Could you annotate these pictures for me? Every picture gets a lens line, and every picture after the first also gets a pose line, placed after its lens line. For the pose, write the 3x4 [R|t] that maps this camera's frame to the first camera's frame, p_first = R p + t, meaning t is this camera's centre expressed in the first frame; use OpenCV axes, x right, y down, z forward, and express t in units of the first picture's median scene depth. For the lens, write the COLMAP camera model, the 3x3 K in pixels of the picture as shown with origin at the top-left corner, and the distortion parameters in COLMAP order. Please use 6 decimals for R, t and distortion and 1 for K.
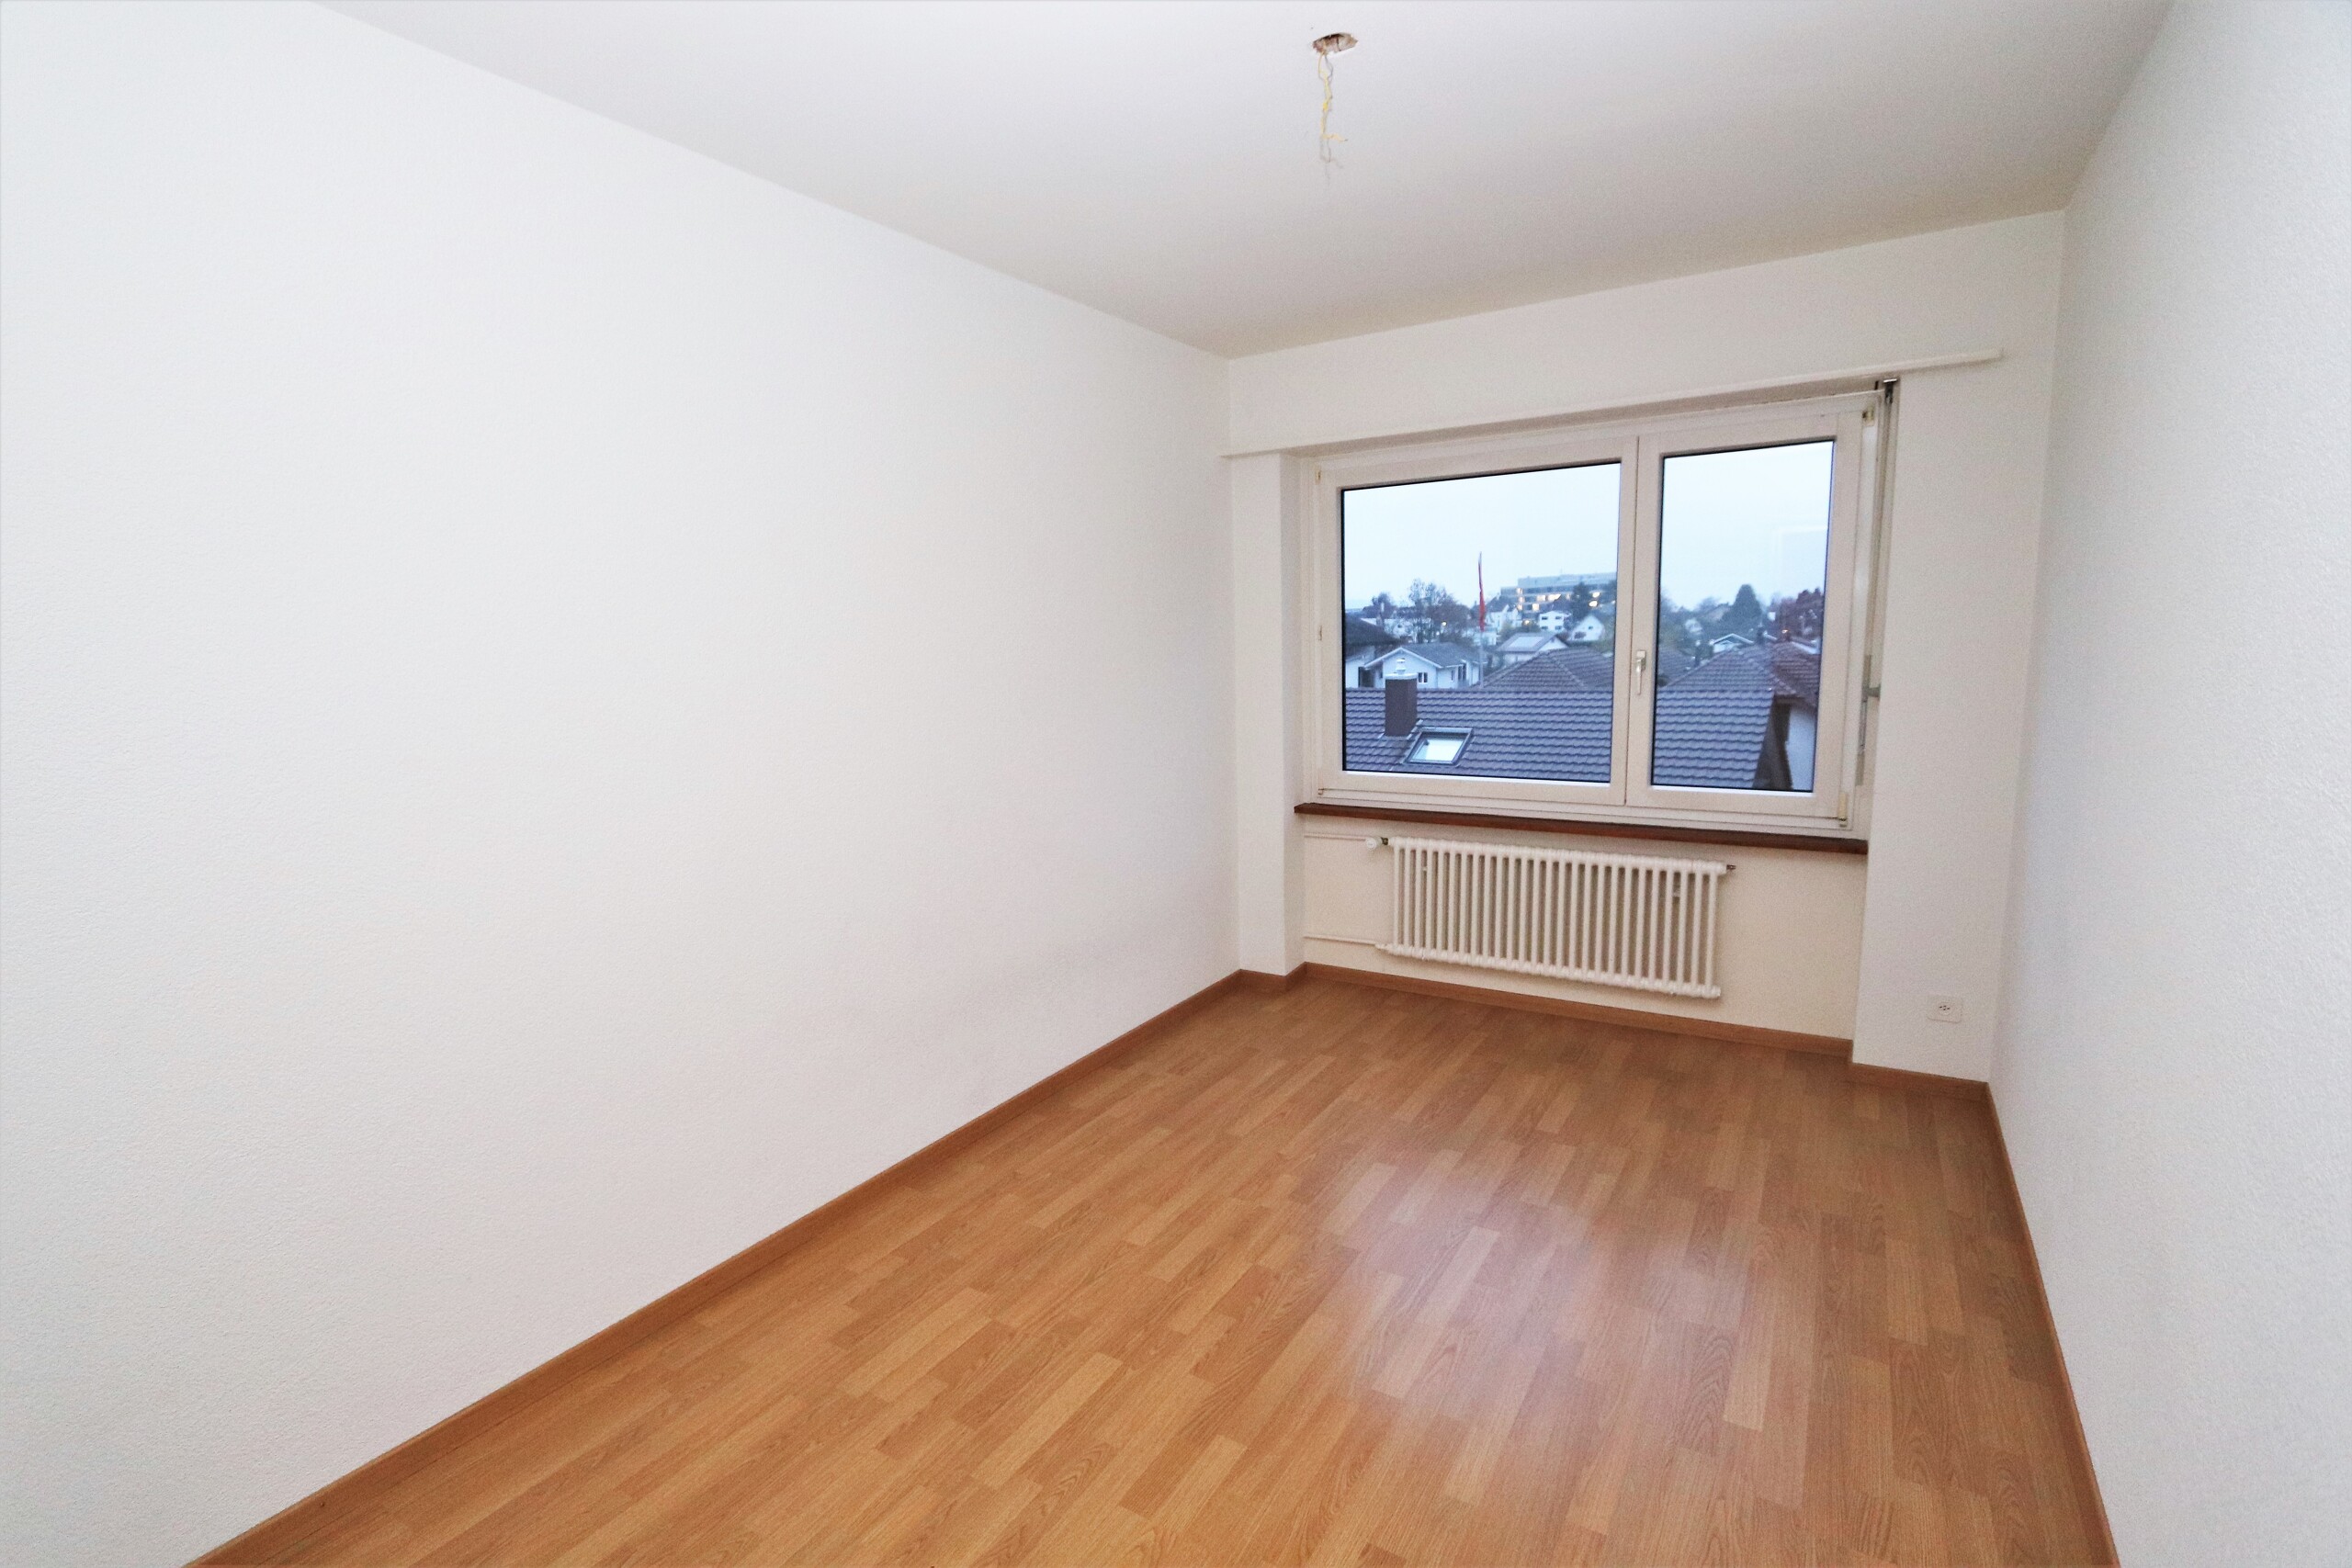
lens RADIAL K [[1066.8, 0, 1192.2], [0, 1066.8, 776.4], [0, 0, 1]] dist [0.002922, 0.000108]
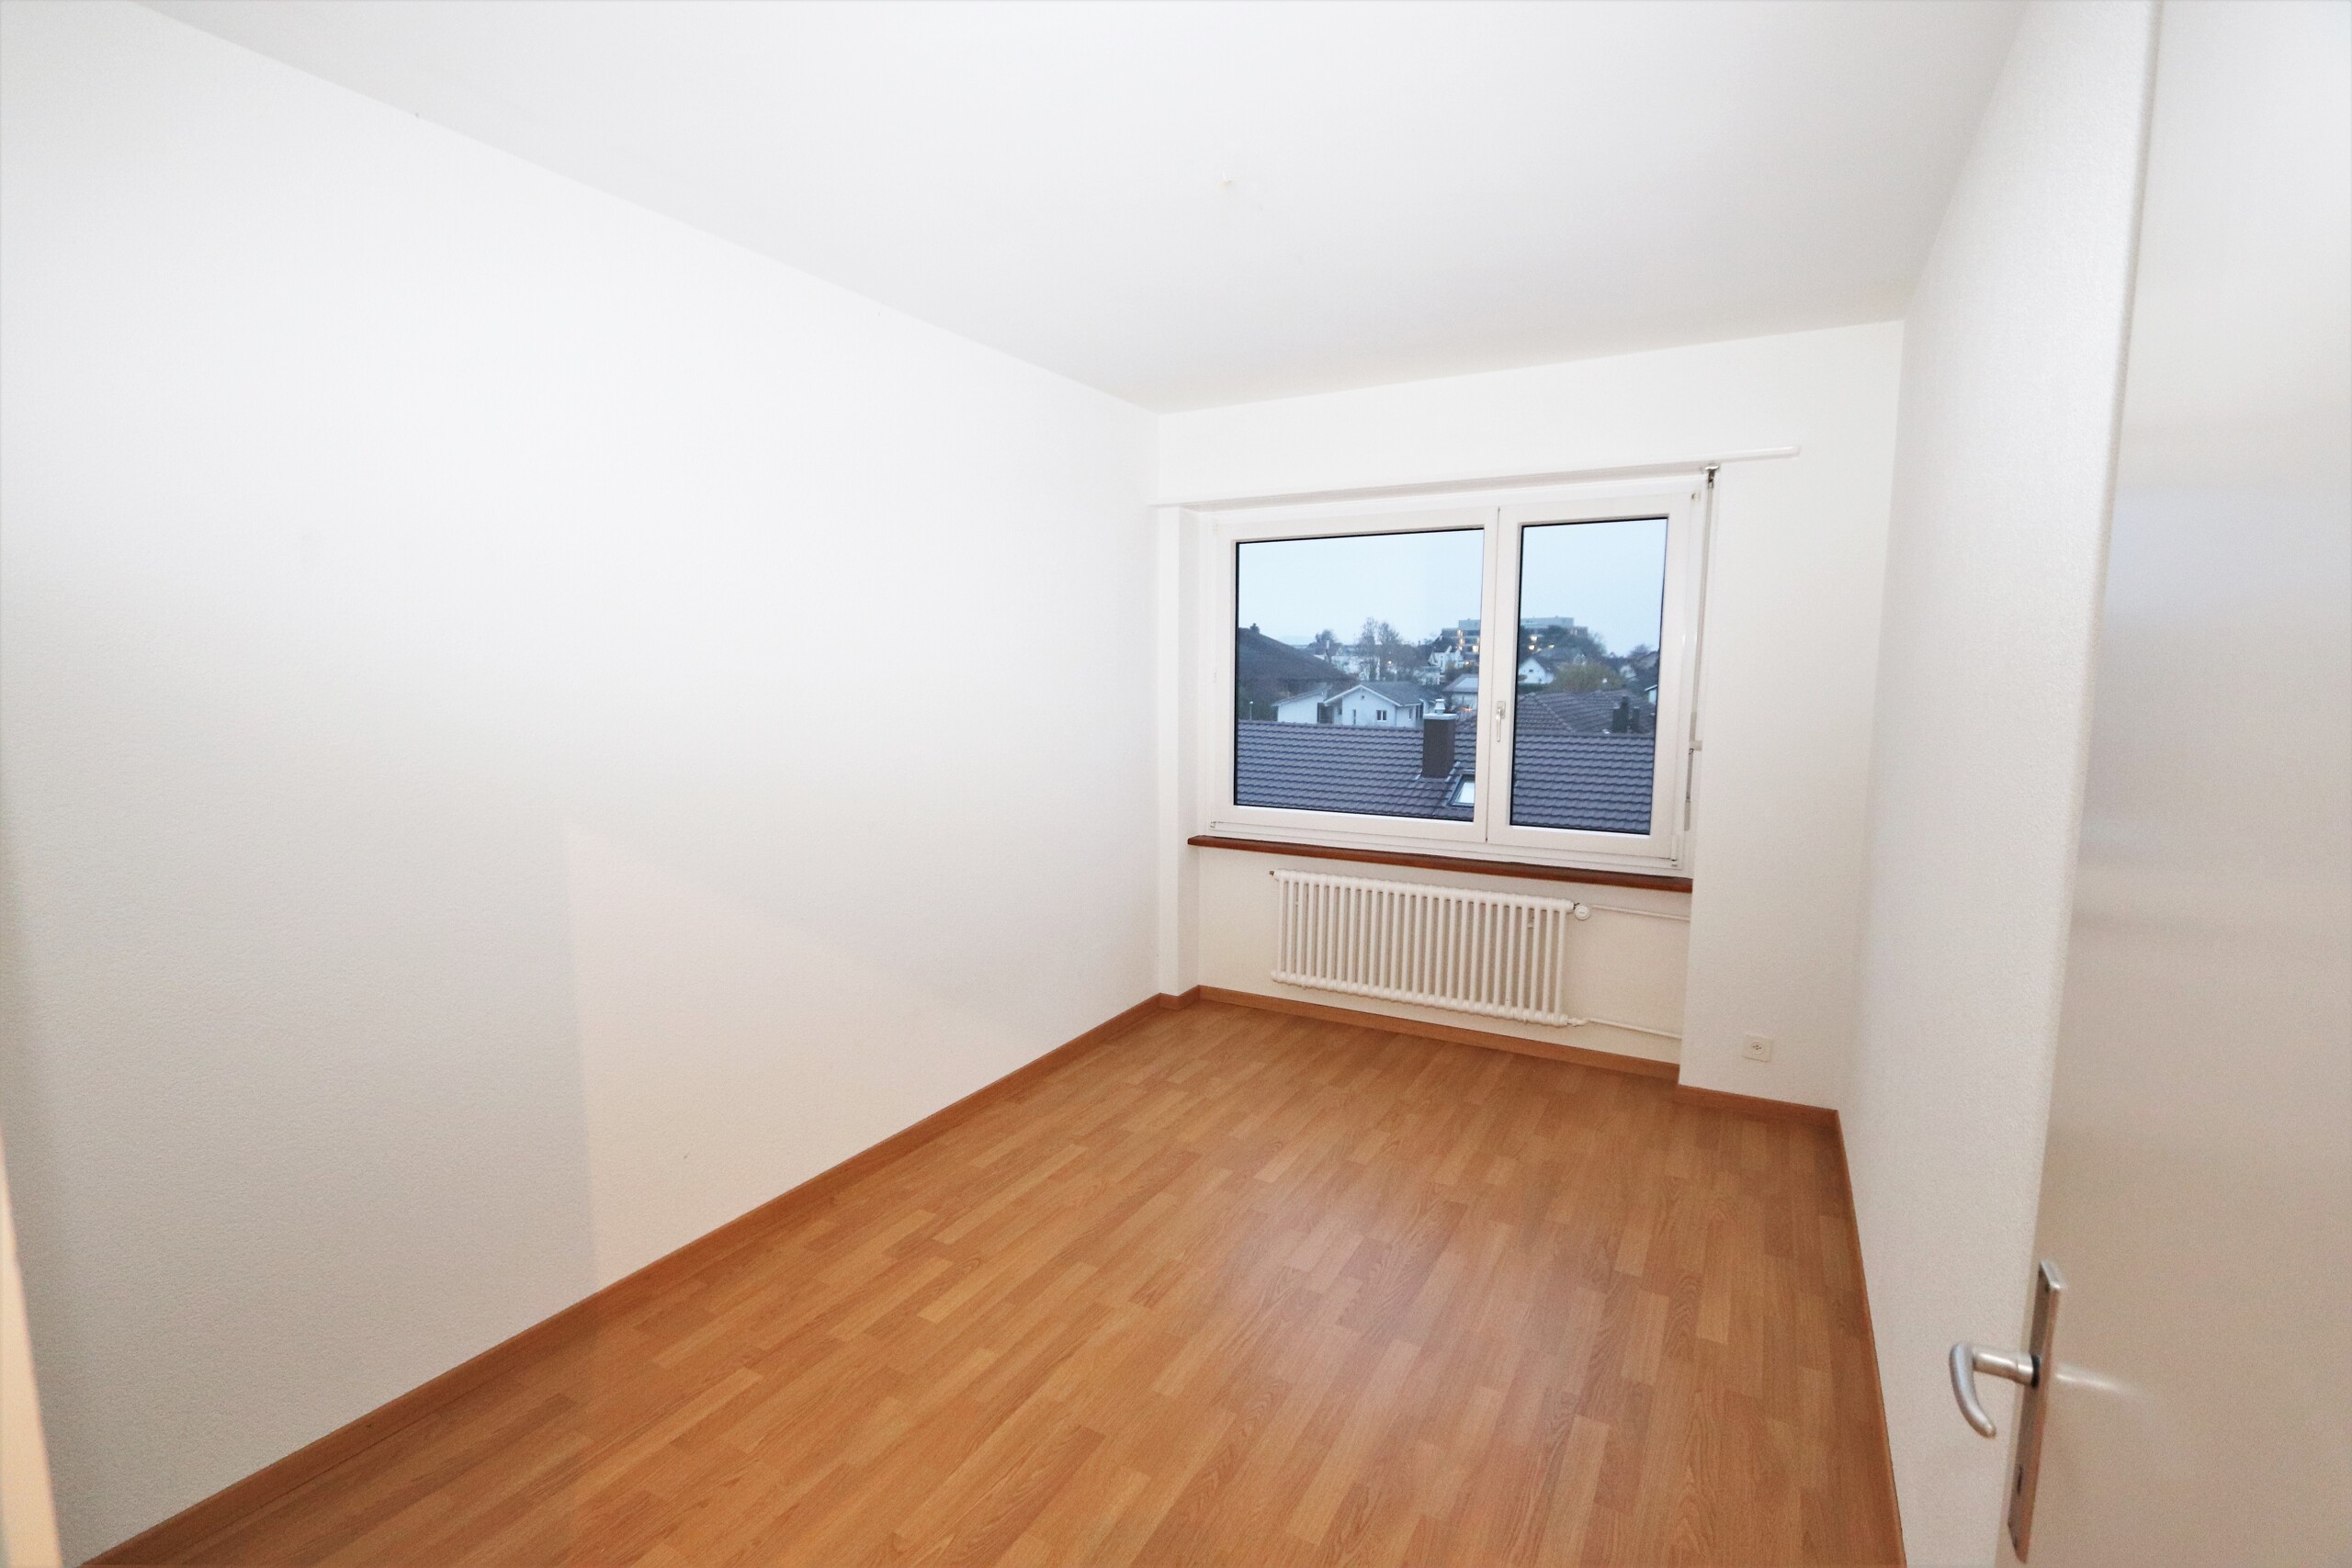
lens RADIAL K [[1066.8, 0, 1181.6], [0, 1066.8, 794.6], [0, 0, 1]] dist [0.002922, 0.000108]
pose [[0.999053, 0.025052, 0.035583, 0.047477], [-0.024645, 0.999626, -0.011840, -0.002181], [-0.035866, 0.010952, 0.999297, -0.058064]]
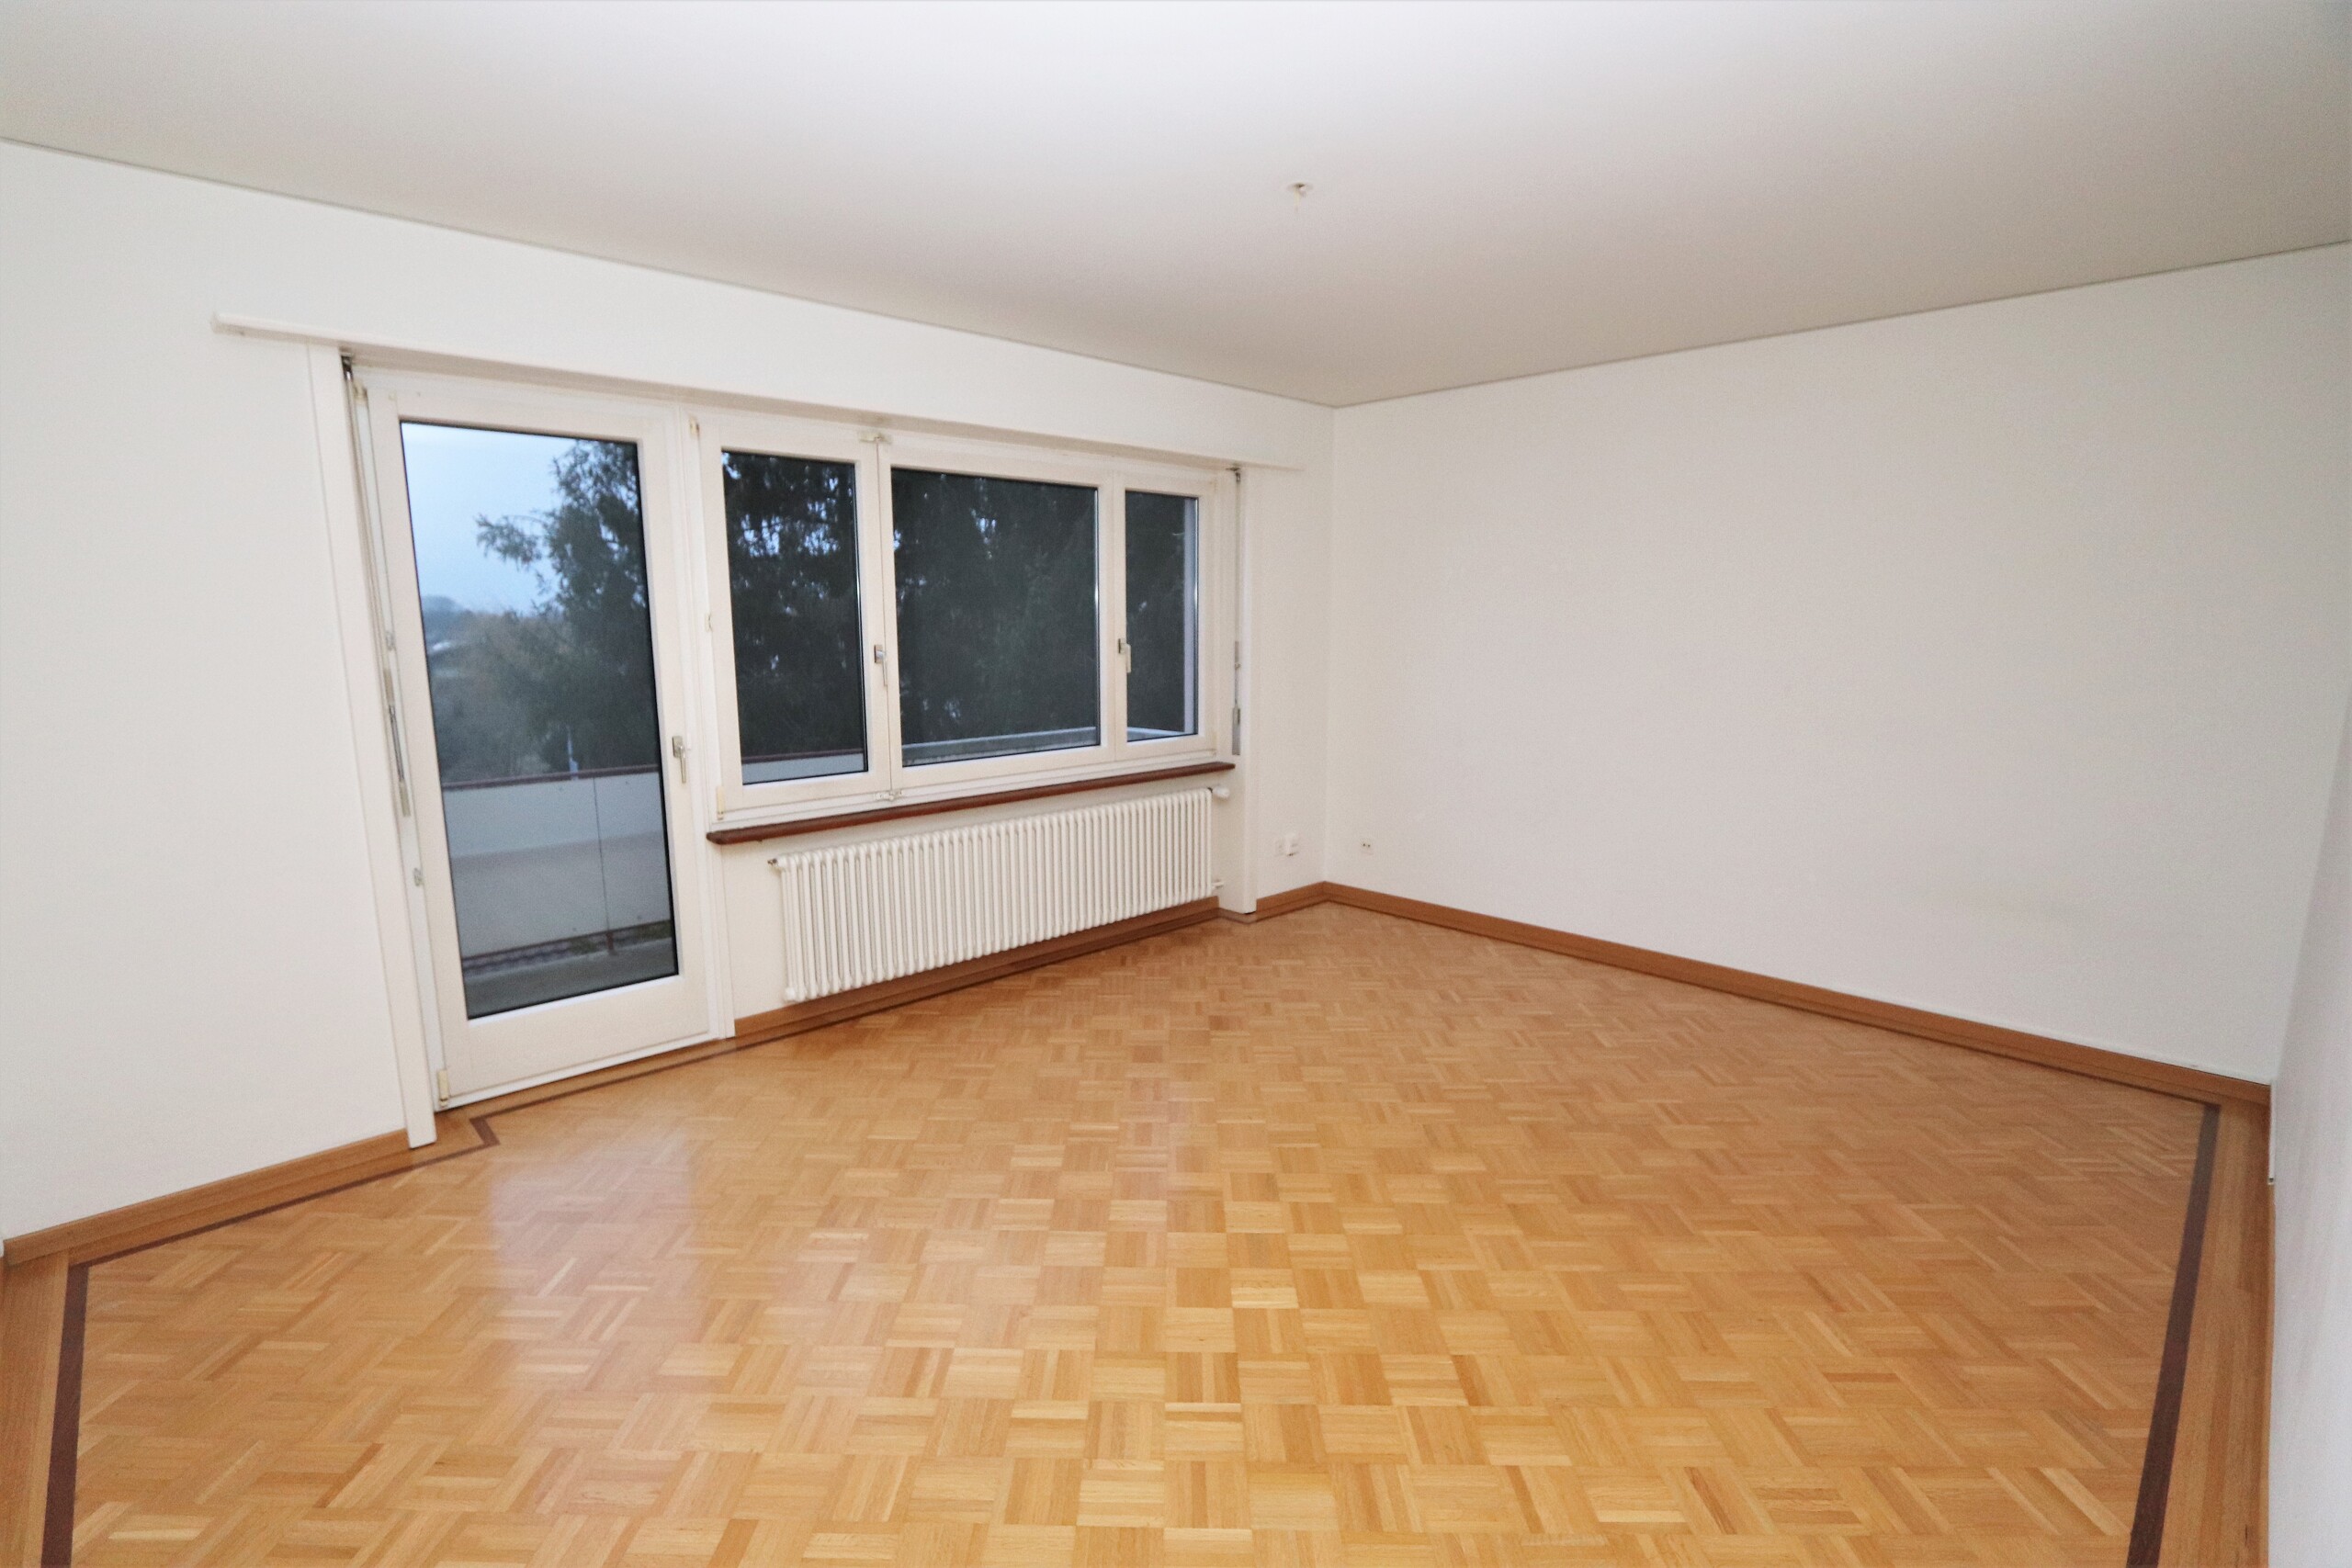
lens RADIAL K [[1066.8, 0, 1192.0], [0, 1066.8, 781.8], [0, 0, 1]] dist [0.002922, 0.000108]
pose [[0.251703, -0.127140, 0.959417, -0.604023], [0.122589, 0.987537, 0.098705, -0.048928], [-0.960009, 0.092769, 0.264152, 0.448550]]
